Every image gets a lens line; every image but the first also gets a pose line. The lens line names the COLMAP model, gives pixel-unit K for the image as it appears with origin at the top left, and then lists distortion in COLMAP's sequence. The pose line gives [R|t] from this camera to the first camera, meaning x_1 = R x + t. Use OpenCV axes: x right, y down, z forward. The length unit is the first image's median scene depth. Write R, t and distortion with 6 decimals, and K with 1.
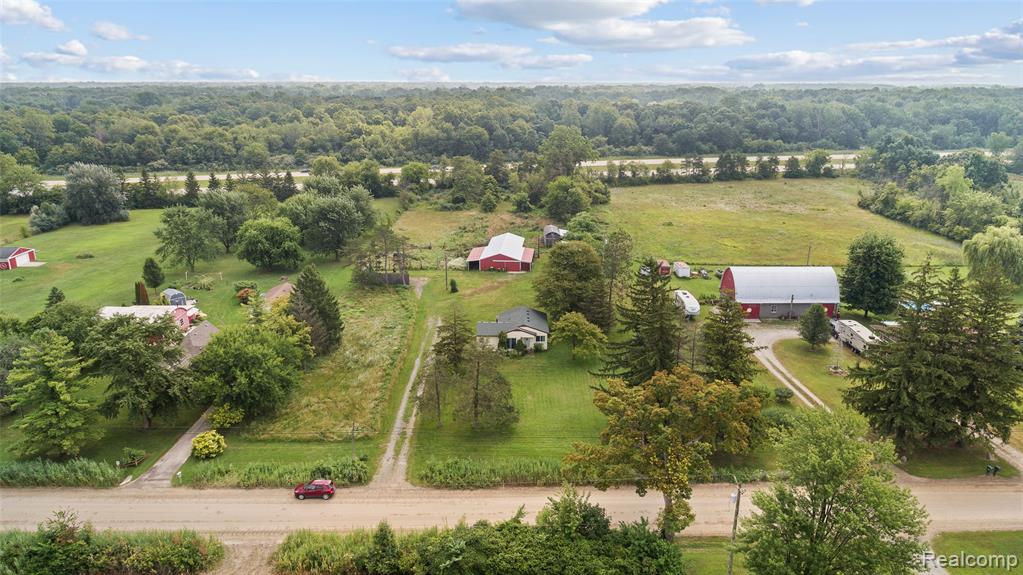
lens RADIAL K [[685.0, 0, 511.5], [0, 685.0, 287.5], [0, 0, 1]] dist [-0.015237, 0.006505]
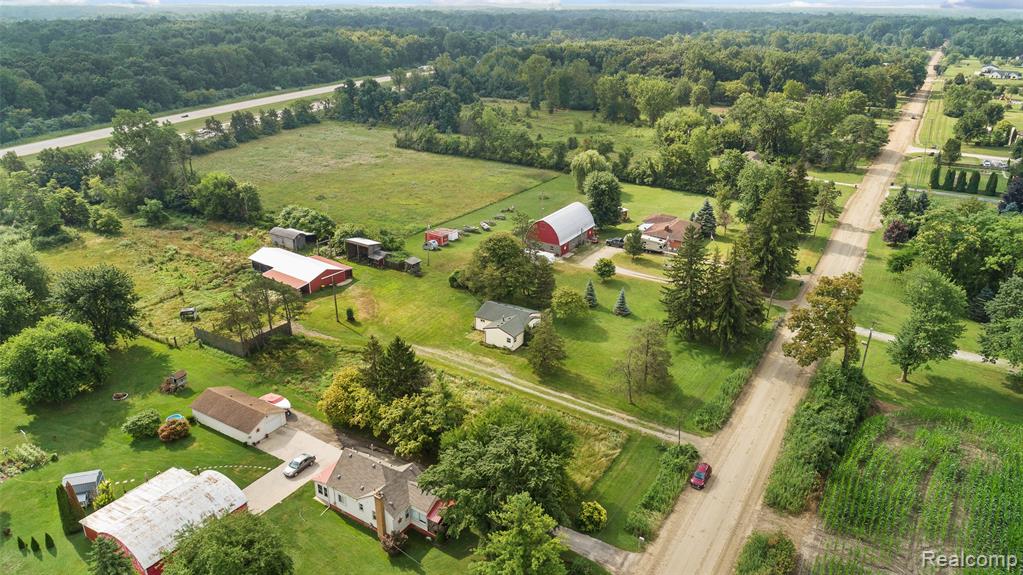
lens RADIAL K [[685.0, 0, 511.5], [0, 685.0, 287.5], [0, 0, 1]] dist [-0.015237, 0.006505]
pose [[0.529941, -0.325182, 0.783211, -0.642747], [0.238120, 0.943463, 0.230600, -0.187269], [-0.813918, 0.064294, 0.577412, 0.269867]]
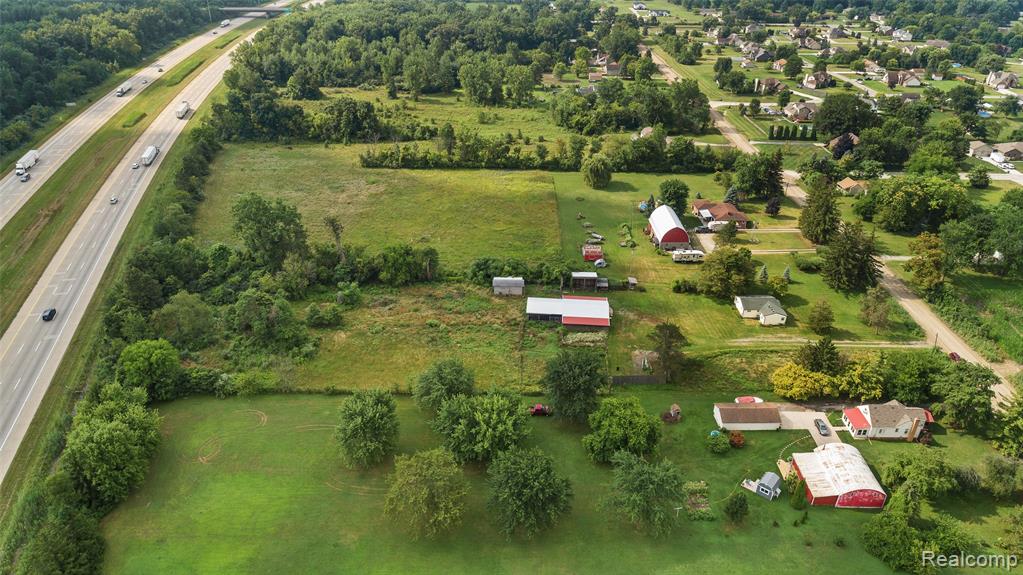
lens RADIAL K [[685.0, 0, 511.5], [0, 685.0, 287.5], [0, 0, 1]] dist [-0.015237, 0.006505]
pose [[-0.009238, -0.479838, 0.877308, -1.088351], [0.274408, 0.842448, 0.463661, -0.698965], [-0.961569, 0.245024, 0.123888, 1.043076]]
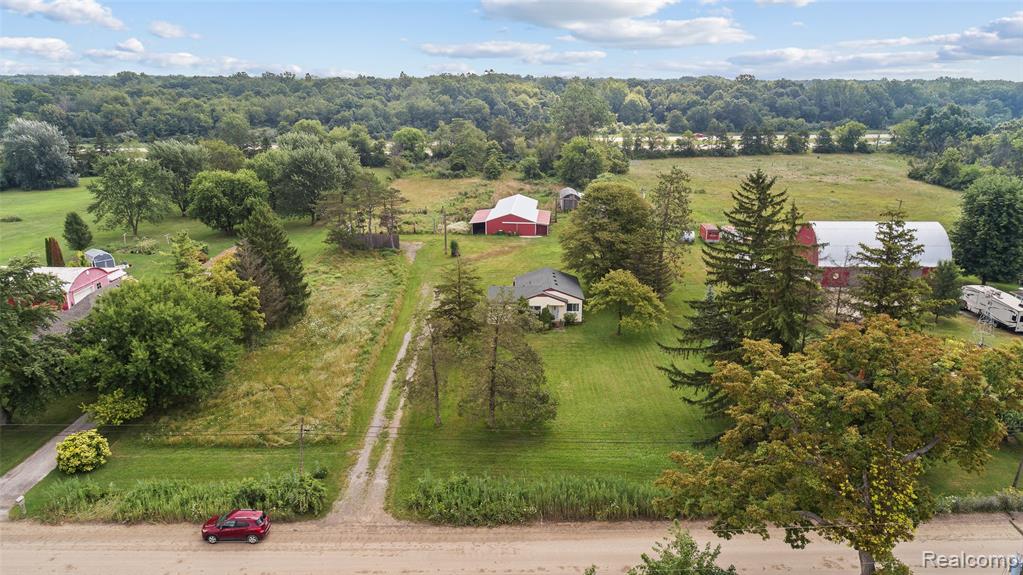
lens RADIAL K [[685.0, 0, 511.5], [0, 685.0, 287.5], [0, 0, 1]] dist [-0.015237, 0.006505]
pose [[0.999971, 0.003643, 0.006655, -0.021928], [-0.003657, 0.999991, 0.002025, 0.038453], [-0.006647, -0.002049, 0.999976, 0.188861]]
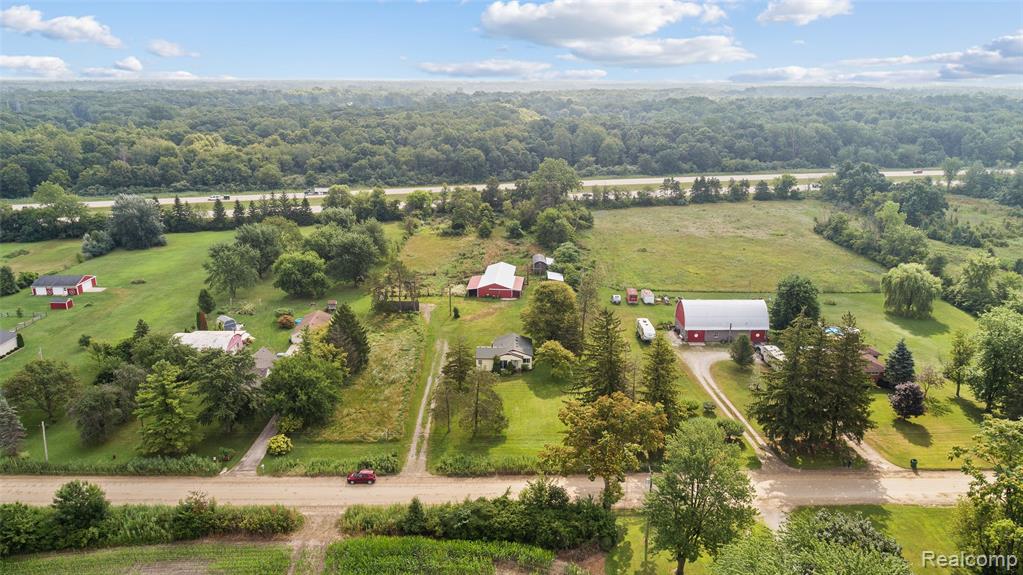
lens RADIAL K [[685.0, 0, 511.5], [0, 685.0, 287.5], [0, 0, 1]] dist [-0.015237, 0.006505]
pose [[0.999976, 0.001561, 0.006749, 0.004284], [-0.001585, 0.999992, 0.003586, -0.048057], [-0.006743, -0.003597, 0.999971, -0.195792]]
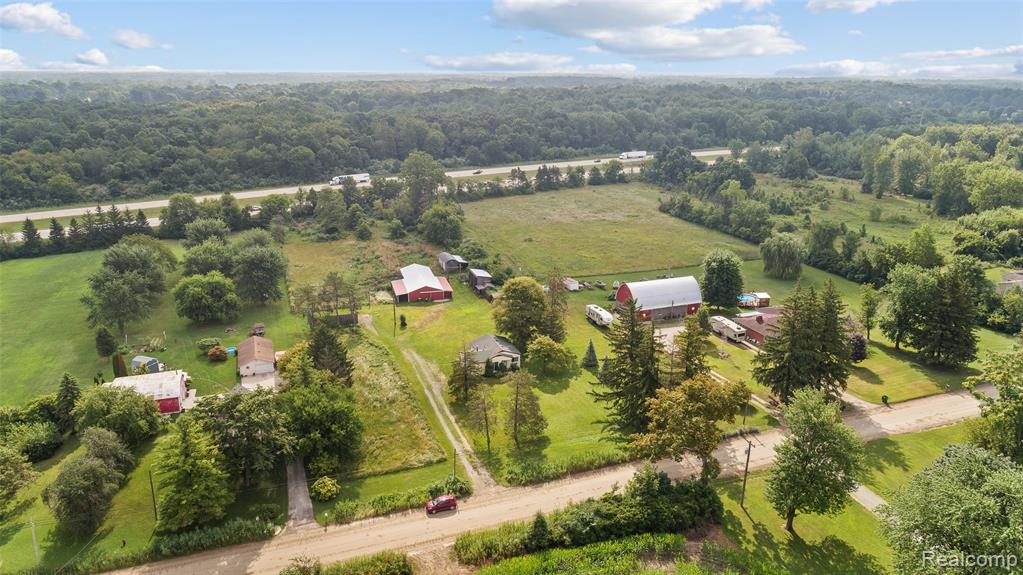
lens RADIAL K [[685.0, 0, 511.5], [0, 685.0, 287.5], [0, 0, 1]] dist [-0.015237, 0.006505]
pose [[0.939256, -0.100136, 0.328285, -0.269549], [0.095077, 0.994972, 0.031471, -0.071964], [-0.329786, 0.001653, 0.944054, -0.138625]]
